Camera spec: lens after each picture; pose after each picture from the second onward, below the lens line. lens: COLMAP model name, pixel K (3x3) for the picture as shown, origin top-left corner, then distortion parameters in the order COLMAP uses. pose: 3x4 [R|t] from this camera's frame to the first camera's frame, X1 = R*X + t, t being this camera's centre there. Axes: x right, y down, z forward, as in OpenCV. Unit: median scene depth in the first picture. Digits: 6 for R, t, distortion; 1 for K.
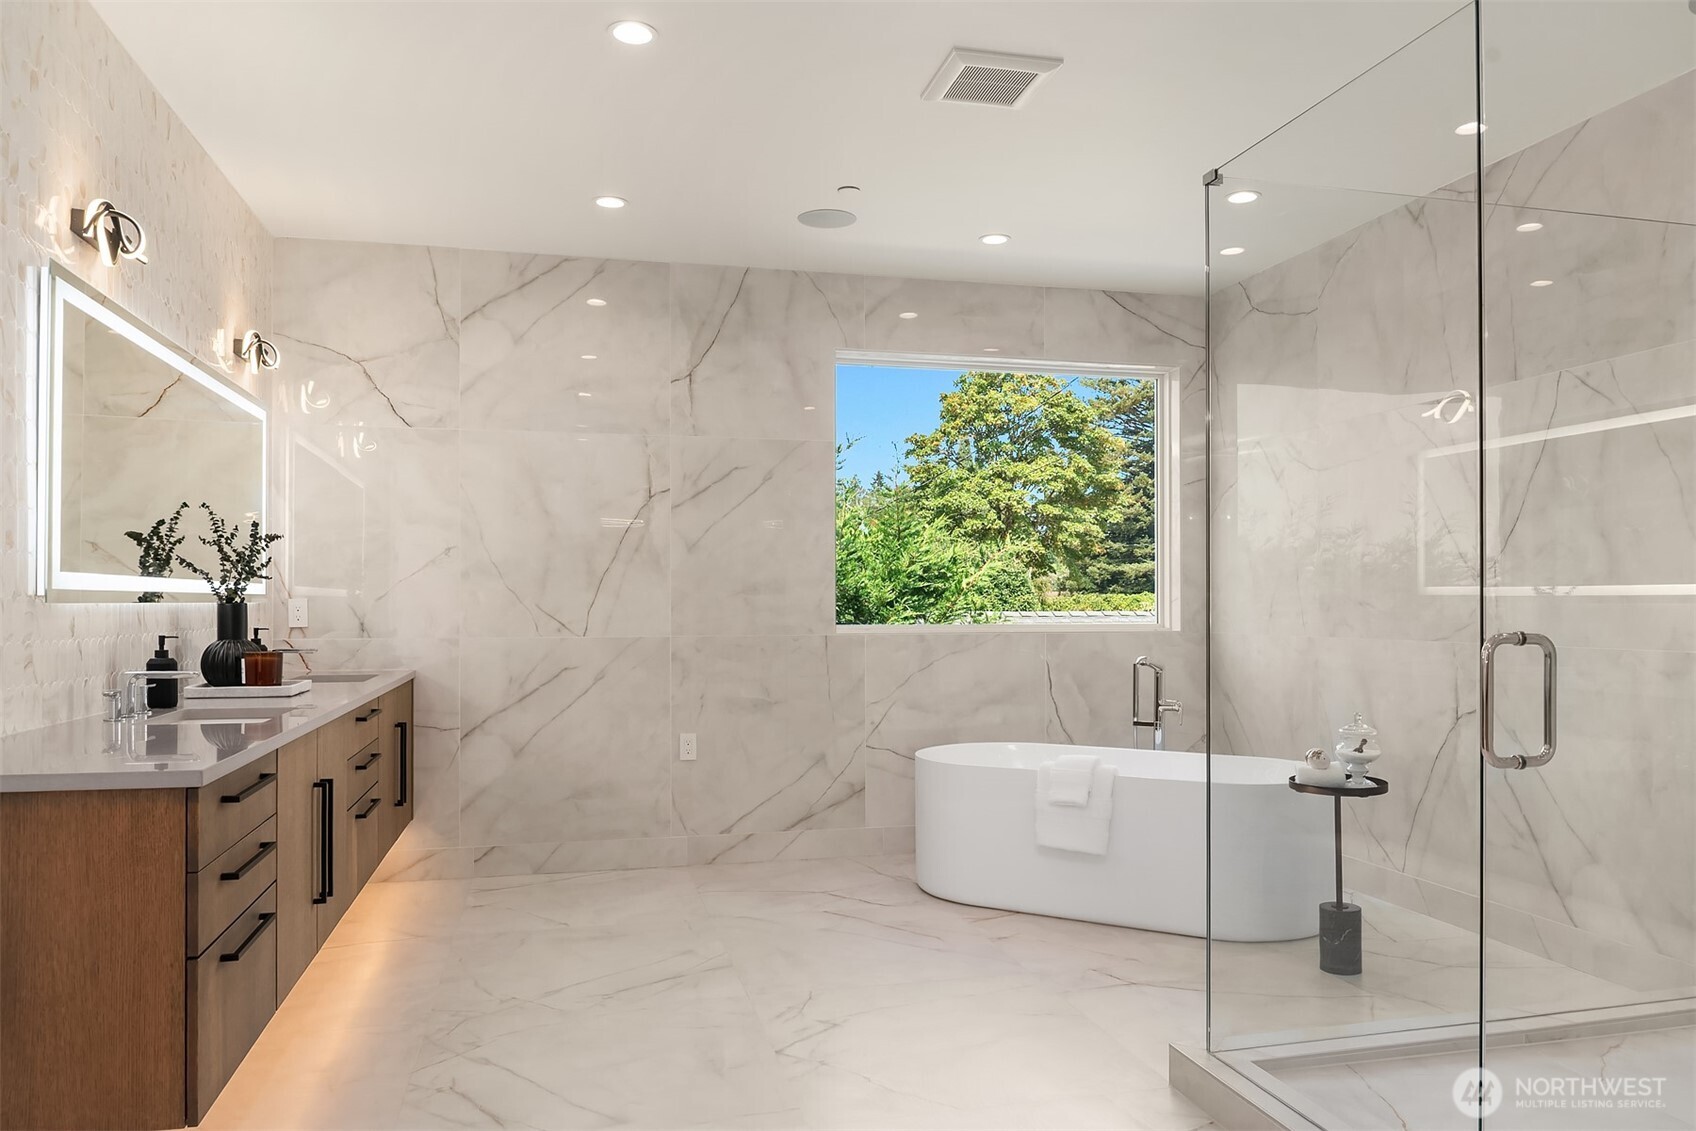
lens RADIAL K [[1174.7, 0, 829.4], [0, 1174.7, 593.4], [0, 0, 1]] dist [-0.024685, -0.010731]
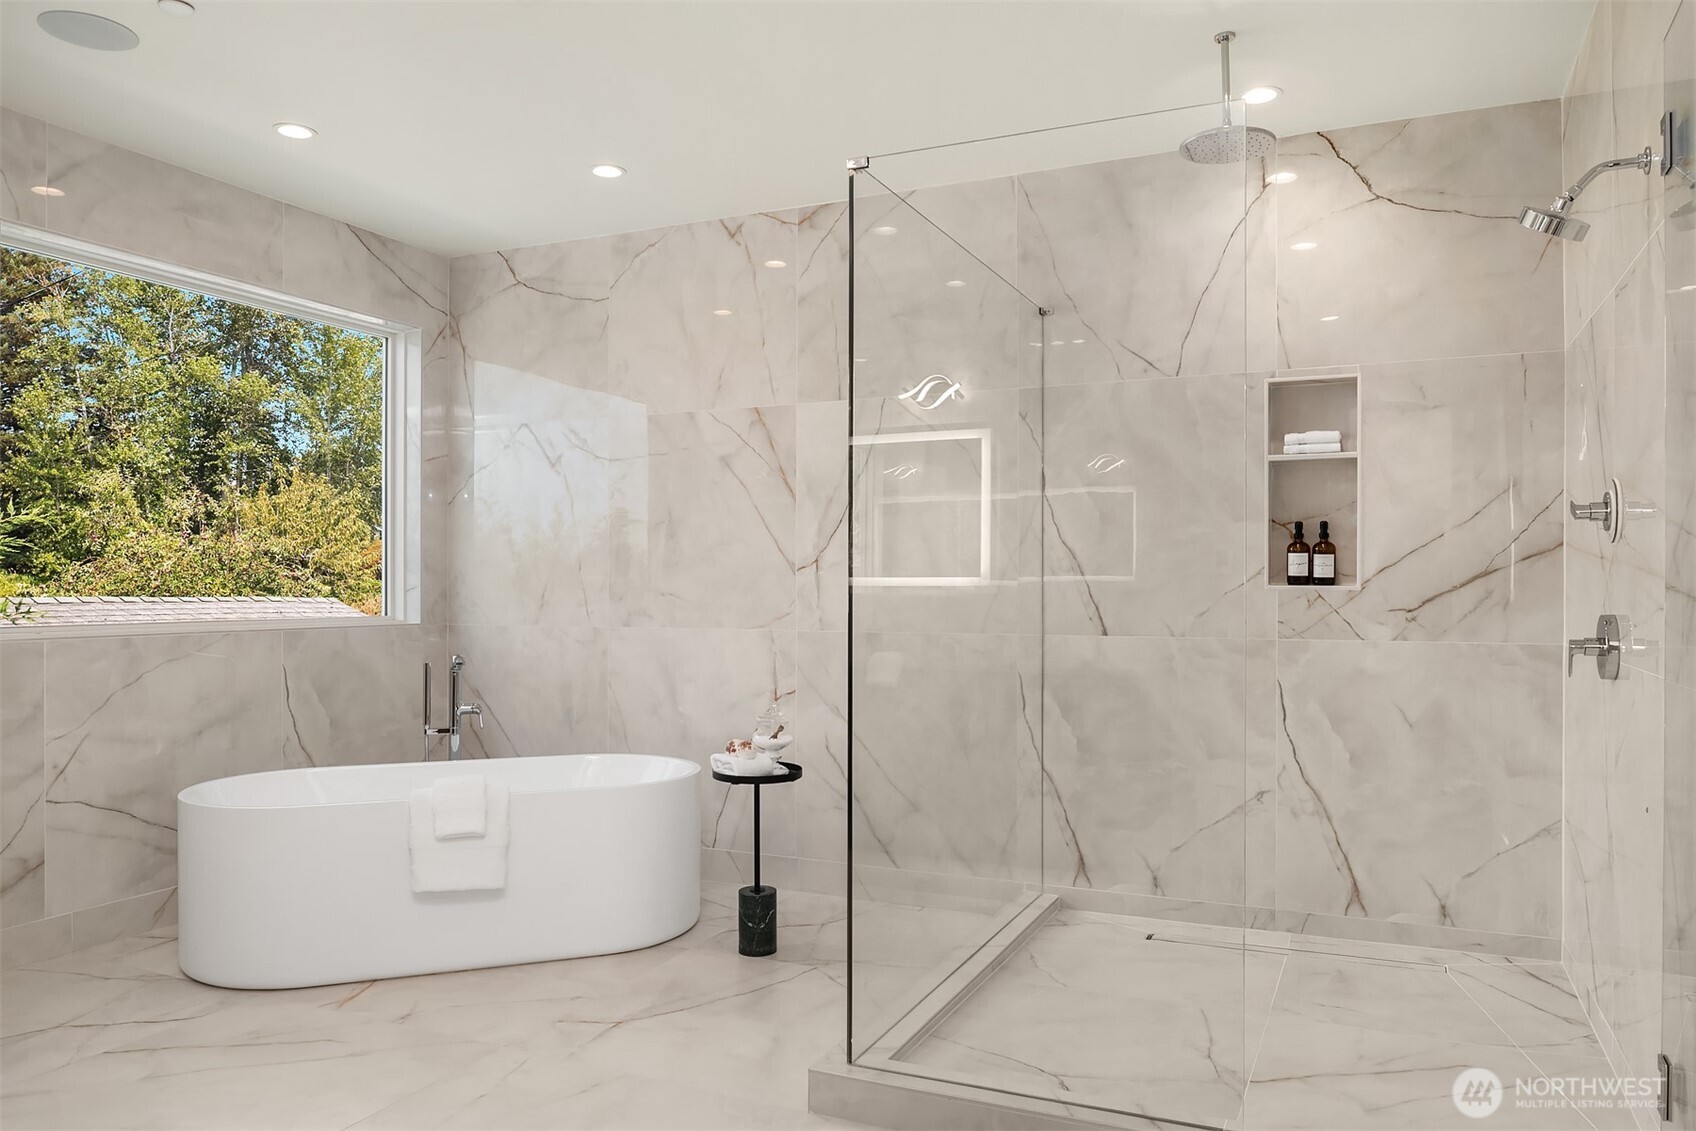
lens RADIAL K [[1174.7, 0, 850.8], [0, 1174.7, 574.6], [0, 0, 1]] dist [-0.024685, -0.010731]
pose [[0.596923, 0.007198, 0.802266, -0.263974], [-0.008166, 0.999962, -0.002896, -0.006395], [-0.802257, -0.004822, 0.596960, 0.239400]]
